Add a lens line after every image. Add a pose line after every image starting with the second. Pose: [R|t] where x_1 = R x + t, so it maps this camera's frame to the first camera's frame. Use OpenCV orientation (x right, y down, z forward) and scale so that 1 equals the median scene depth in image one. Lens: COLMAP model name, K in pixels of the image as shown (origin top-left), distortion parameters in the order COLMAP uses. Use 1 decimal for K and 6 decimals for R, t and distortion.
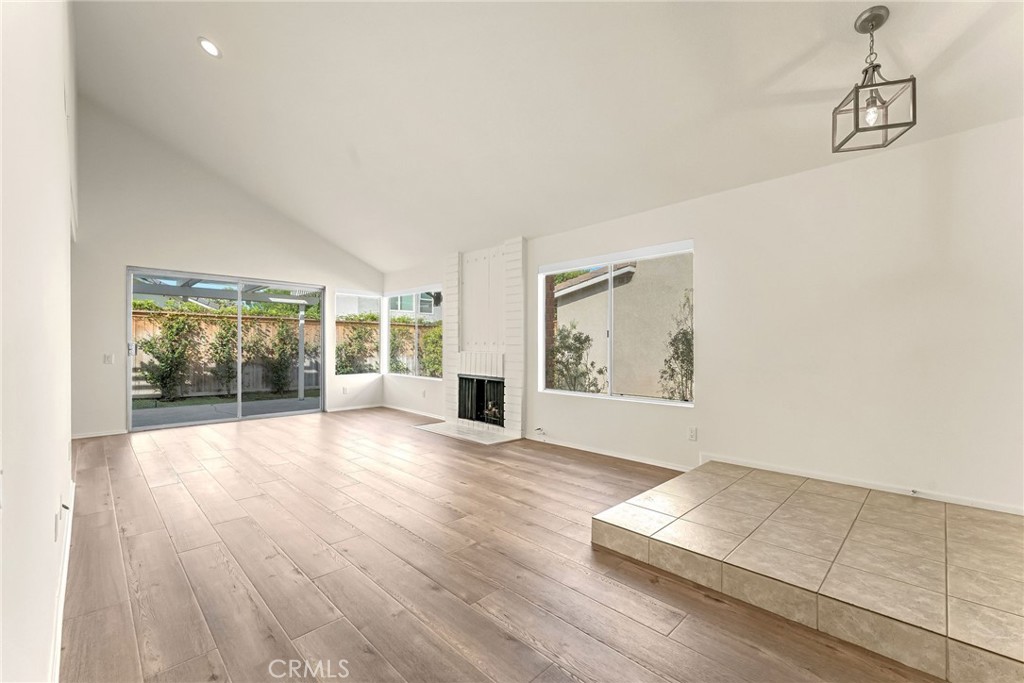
lens RADIAL K [[426.5, 0, 505.0], [0, 426.5, 348.9], [0, 0, 1]] dist [-0.000376, 0.000113]
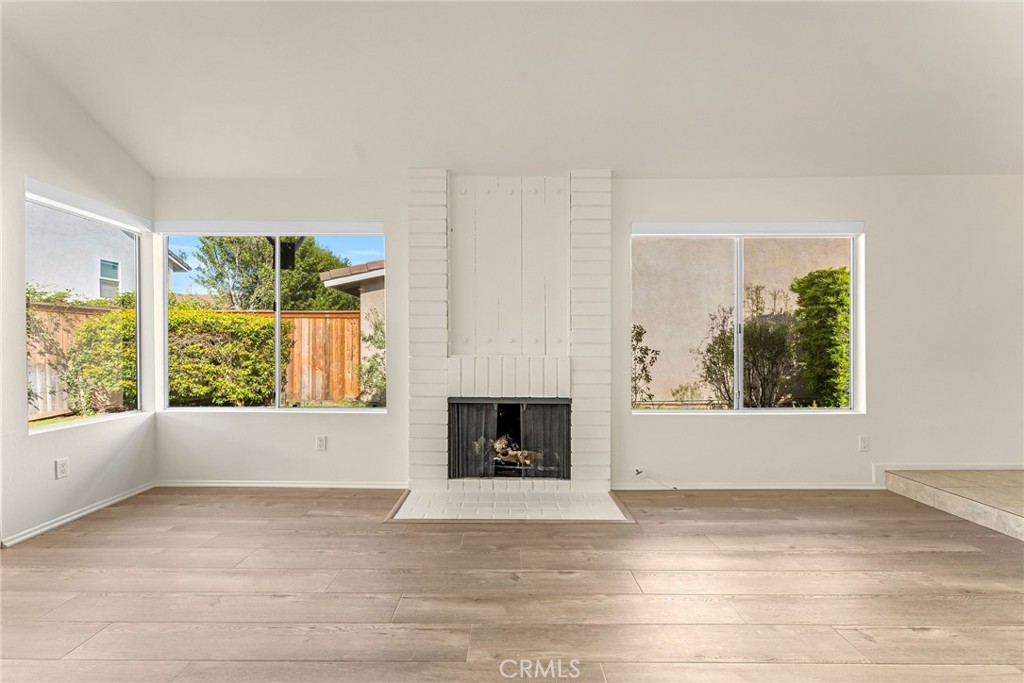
lens RADIAL K [[426.5, 0, 505.0], [0, 426.5, 348.9], [0, 0, 1]] dist [-0.000376, 0.000113]
pose [[0.703460, -0.009718, 0.710669, -0.292449], [0.008460, 0.999950, 0.005300, -0.002900], [-0.710685, 0.002284, 0.703507, 0.379896]]
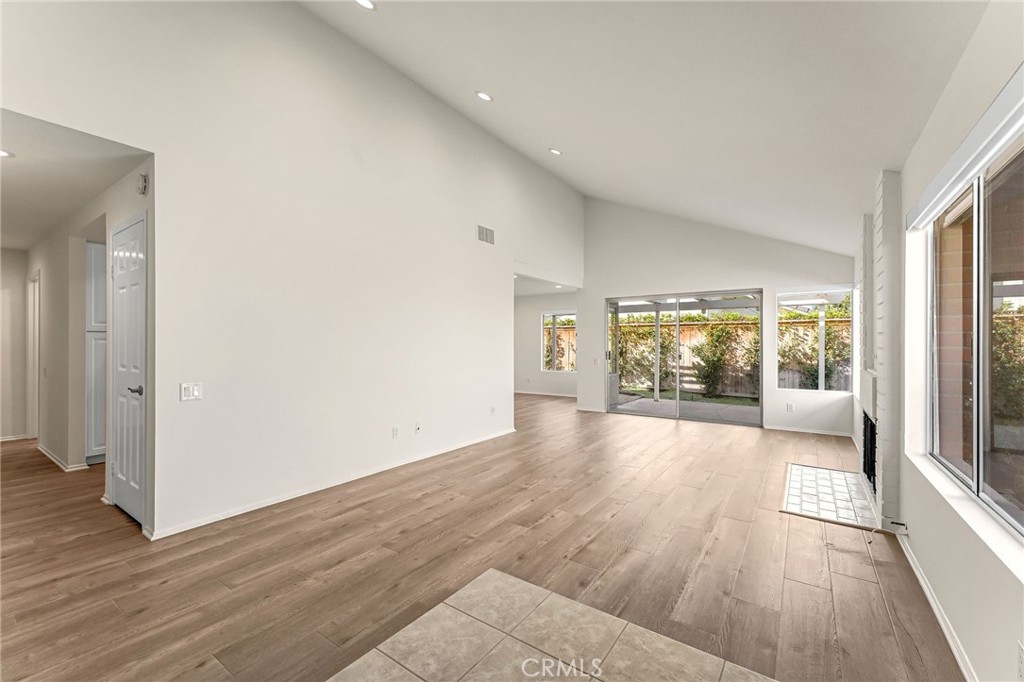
lens RADIAL K [[425.6, 0, 505.3], [0, 425.6, 333.1], [0, 0, 1]] dist [-0.000917, 0.000117]
pose [[0.175890, -0.028600, -0.983994, 0.290674], [-0.007316, 0.999512, -0.030359, -0.016226], [0.984383, 0.012539, 0.175595, 0.233406]]
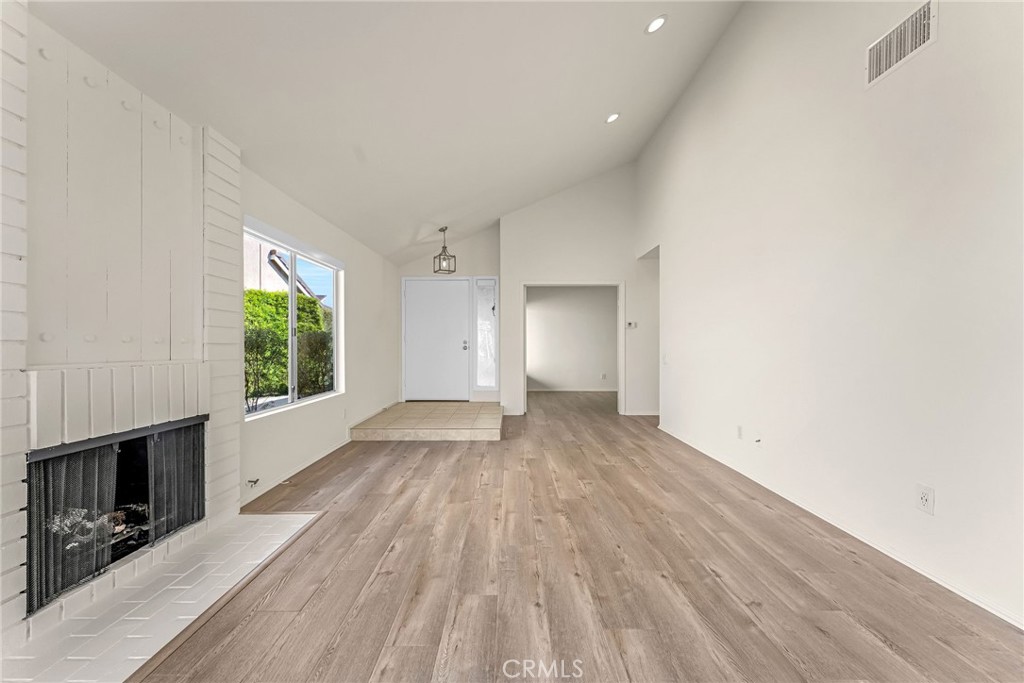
lens RADIAL K [[418.7, 0, 506.4], [0, 418.7, 355.2], [0, 0, 1]] dist [-0.001403, 0.000035]
pose [[-0.705792, -0.019896, 0.708140, -0.333934], [0.001704, 0.999555, 0.029782, -0.005897], [-0.708417, 0.022227, -0.705444, 0.644772]]
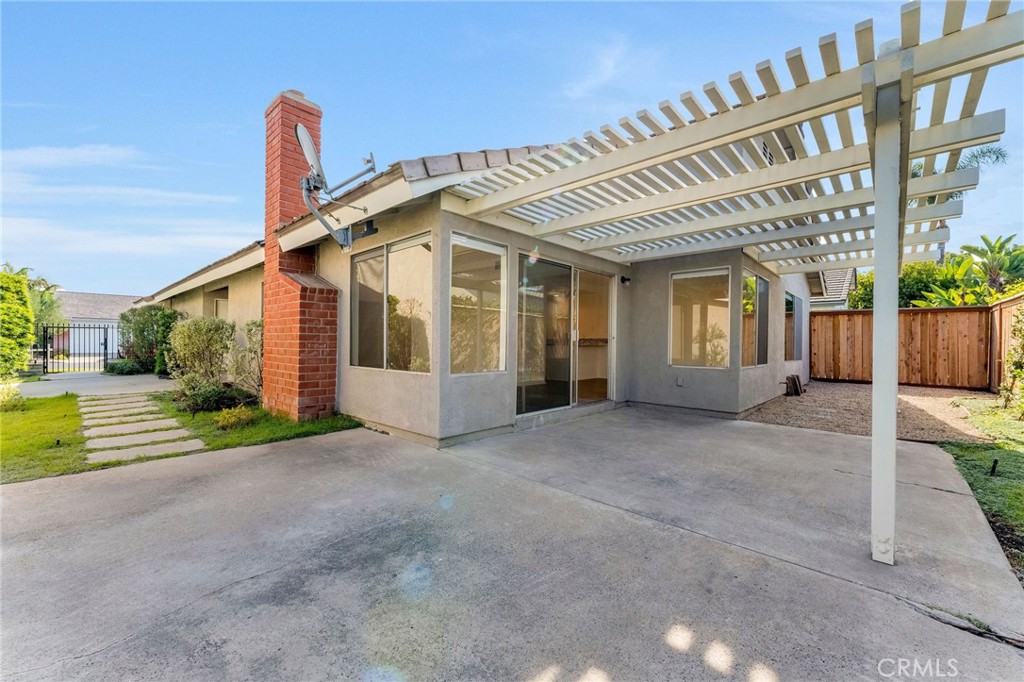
lens RADIAL K [[407.7, 0, 503.4], [0, 407.7, 342.3], [0, 0, 1]] dist [-0.001788, 0.000256]
pose [[-0.999123, -0.016884, -0.038321, -0.297737], [-0.017028, 0.999849, 0.003448, 0.009547], [0.038257, 0.004098, -0.999260, 1.326009]]
